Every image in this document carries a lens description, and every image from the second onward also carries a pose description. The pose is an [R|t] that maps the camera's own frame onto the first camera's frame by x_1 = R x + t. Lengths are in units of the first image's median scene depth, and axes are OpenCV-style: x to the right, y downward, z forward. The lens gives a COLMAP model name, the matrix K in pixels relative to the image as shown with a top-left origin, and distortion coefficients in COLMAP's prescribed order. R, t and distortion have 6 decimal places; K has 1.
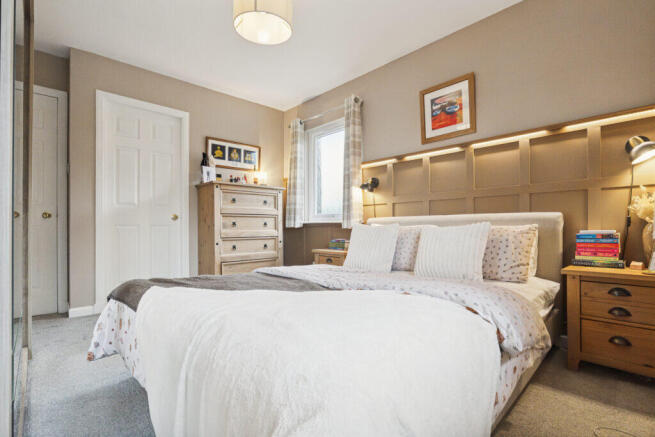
lens RADIAL K [[308.5, 0, 327.4], [0, 308.5, 228.3], [0, 0, 1]] dist [-0.036269, 0.013334]
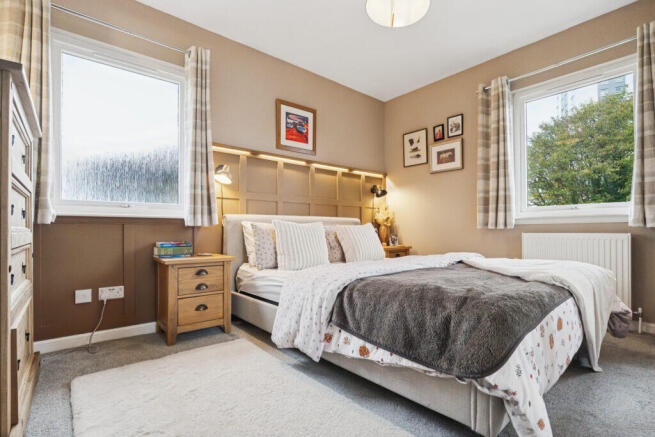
lens RADIAL K [[308.5, 0, 327.4], [0, 308.5, 228.3], [0, 0, 1]] dist [-0.036269, 0.013334]
pose [[0.054982, 0.009773, 0.998440, -0.770031], [0.005477, 0.999934, -0.010090, 0.016869], [-0.998472, 0.006023, 0.054925, 0.791347]]
